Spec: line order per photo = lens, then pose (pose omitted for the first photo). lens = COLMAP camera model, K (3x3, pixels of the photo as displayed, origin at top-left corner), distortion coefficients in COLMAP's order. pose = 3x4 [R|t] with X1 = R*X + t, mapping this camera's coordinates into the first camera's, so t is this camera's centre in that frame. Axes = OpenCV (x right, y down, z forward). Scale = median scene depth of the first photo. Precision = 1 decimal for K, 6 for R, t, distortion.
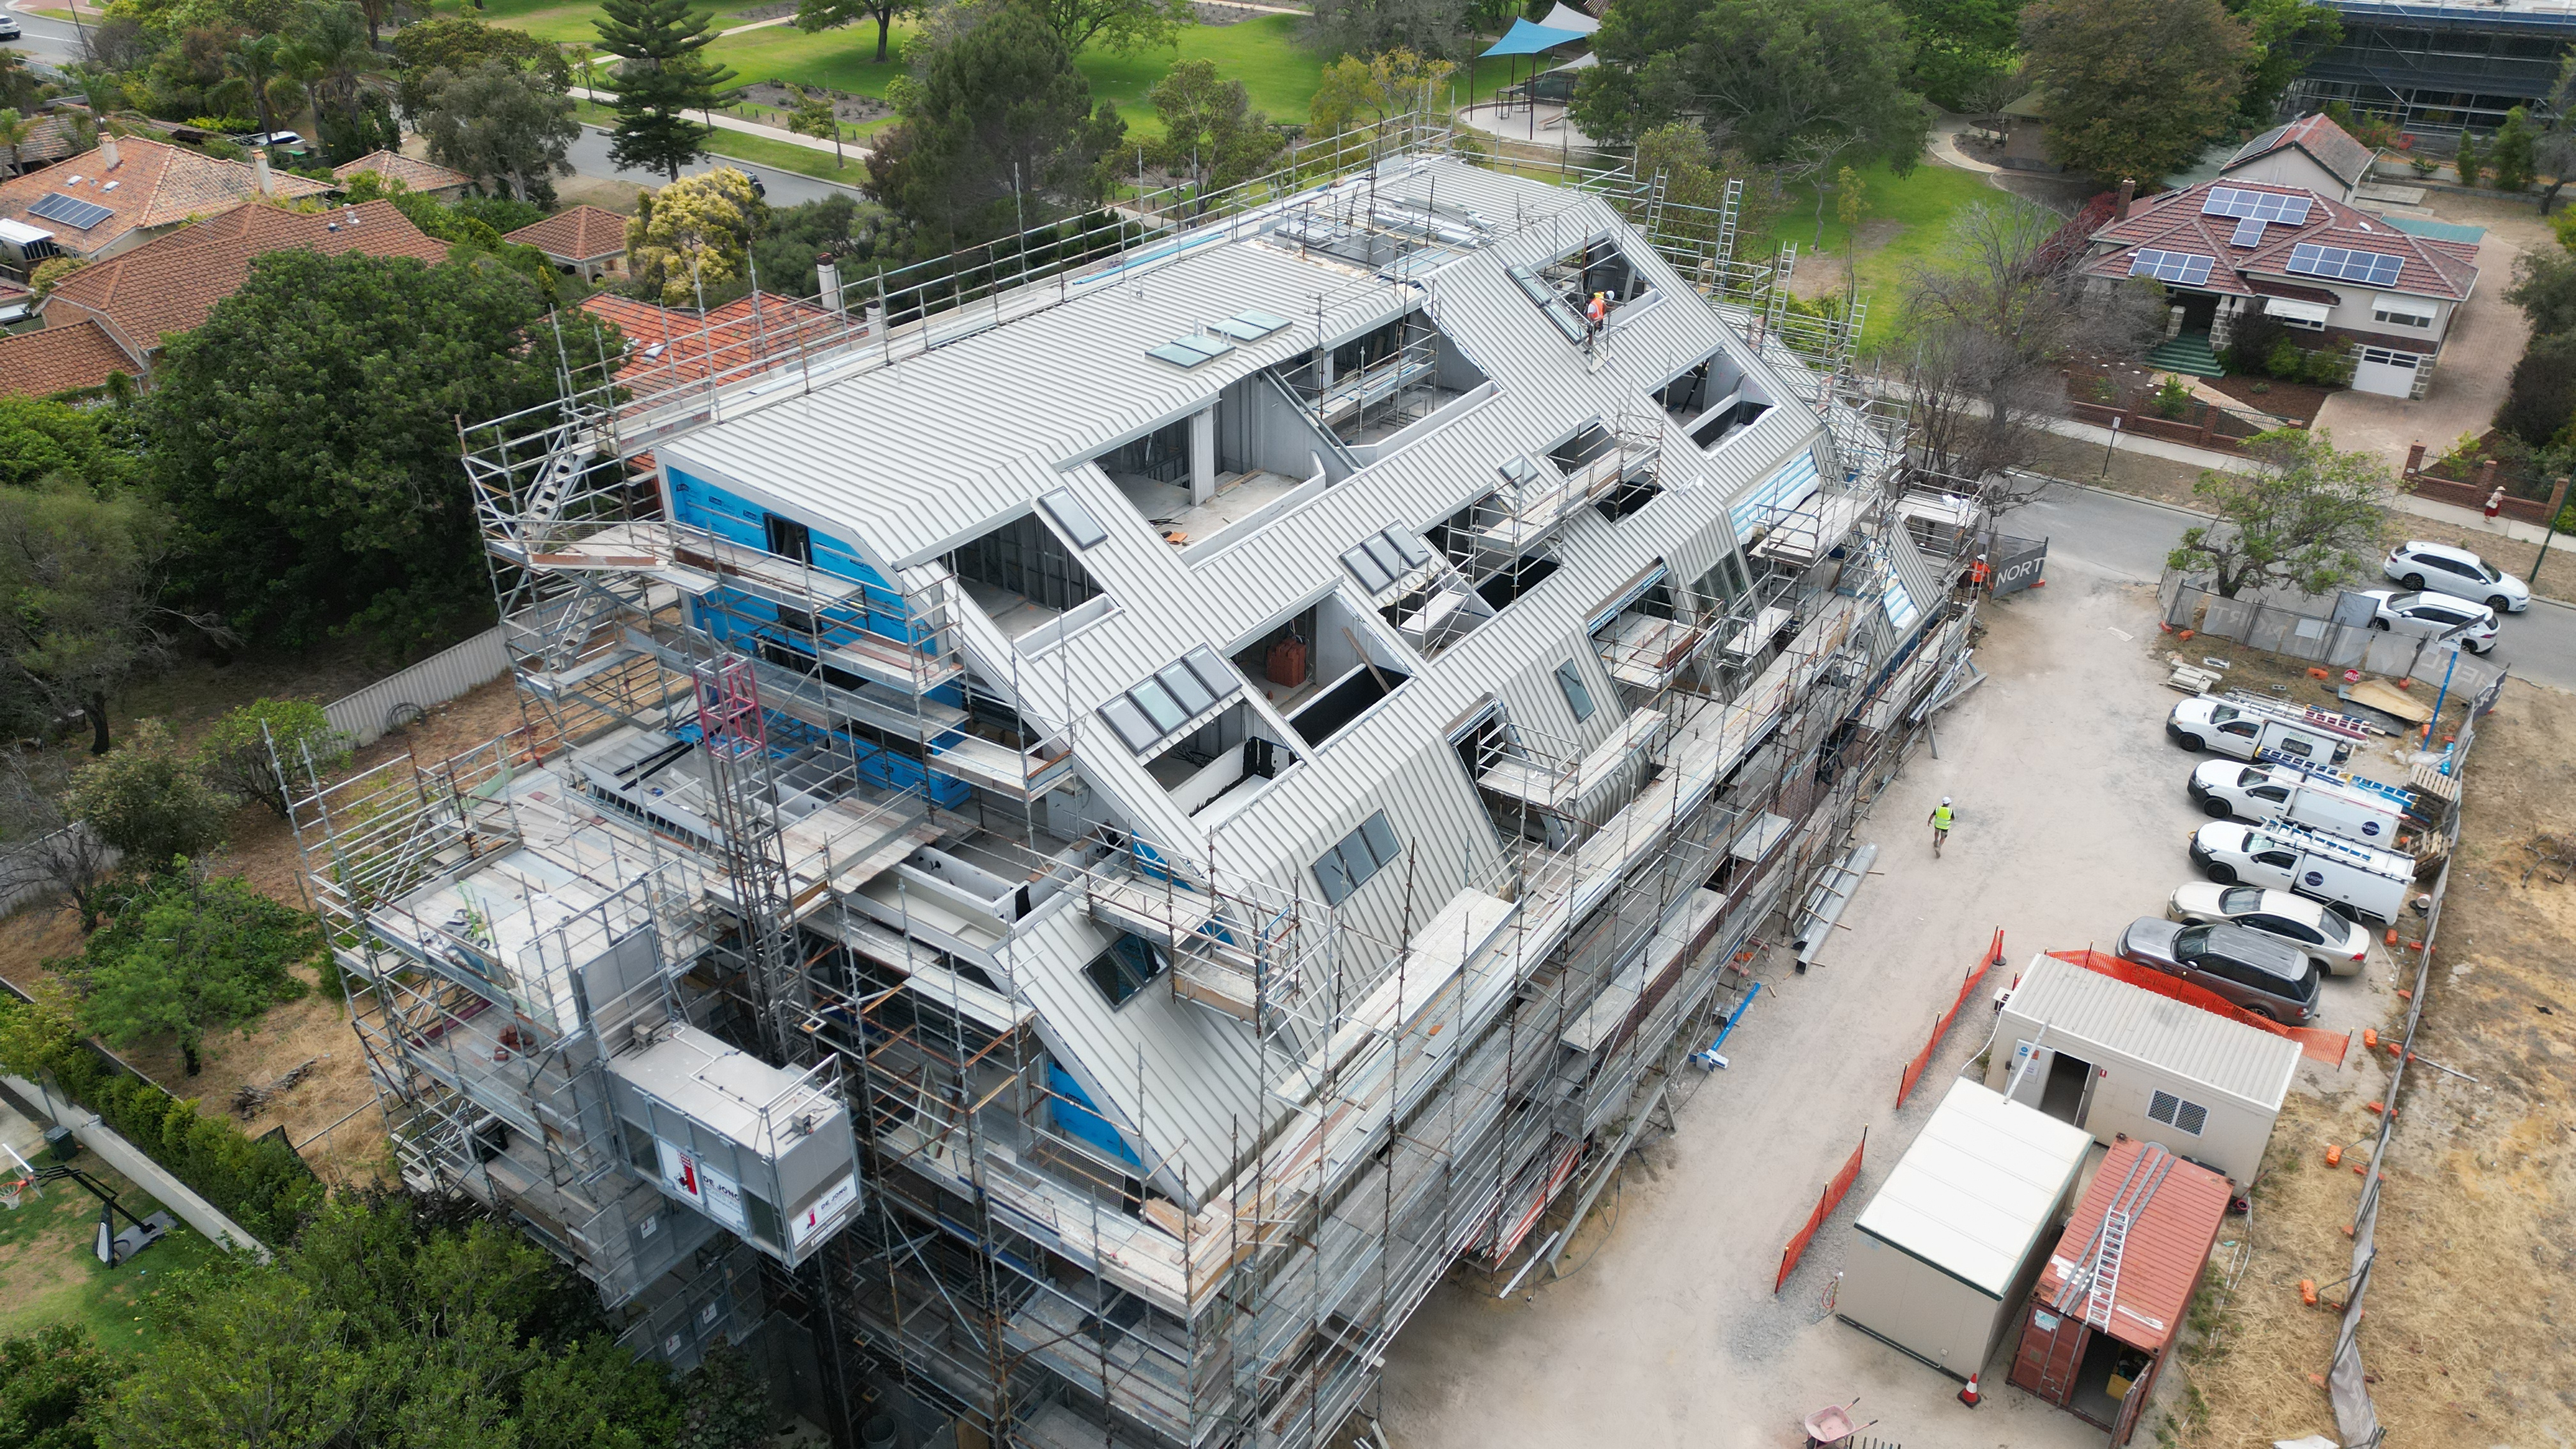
lens RADIAL K [[1797.0, 0, 1288.0], [0, 1797.0, 724.5], [0, 0, 1]] dist [0.091509, -0.090928]
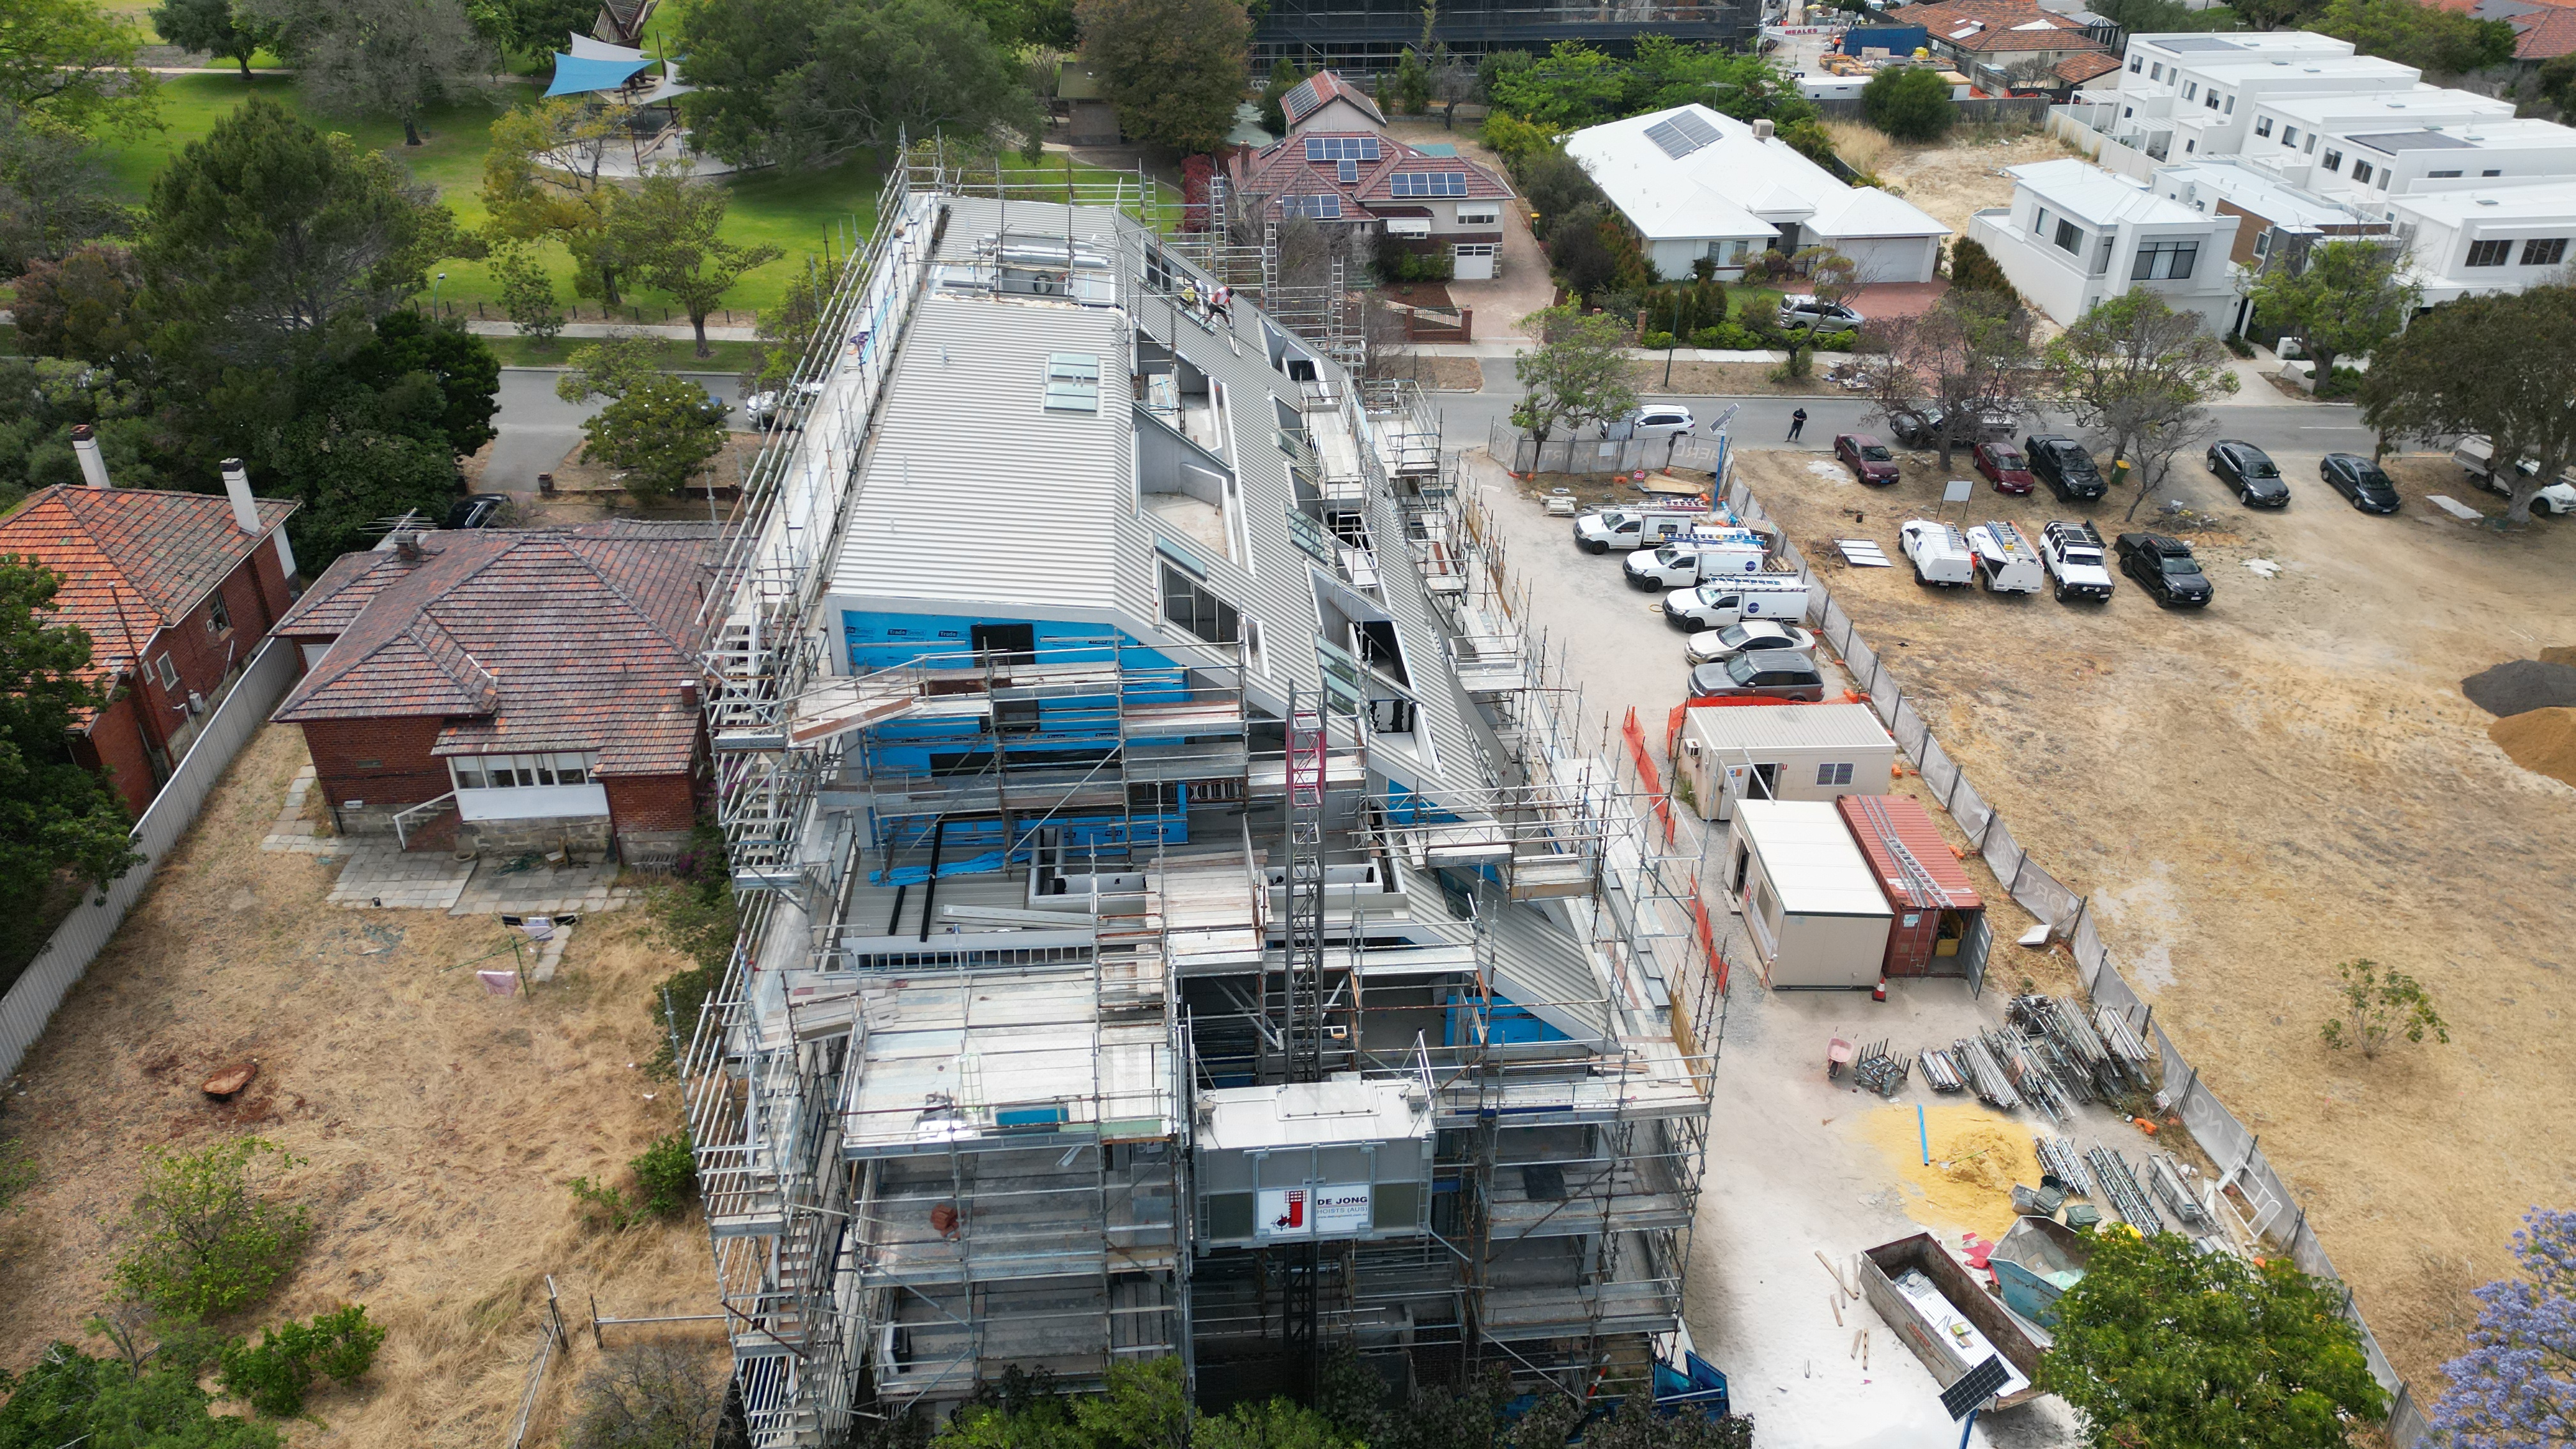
lens RADIAL K [[1797.0, 0, 1288.0], [0, 1797.0, 724.5], [0, 0, 1]] dist [0.091509, -0.090928]
pose [[0.773738, -0.308799, 0.553148, -0.450618], [0.306623, 0.946611, 0.099551, -0.069433], [-0.554357, 0.092581, 0.827113, 0.056561]]
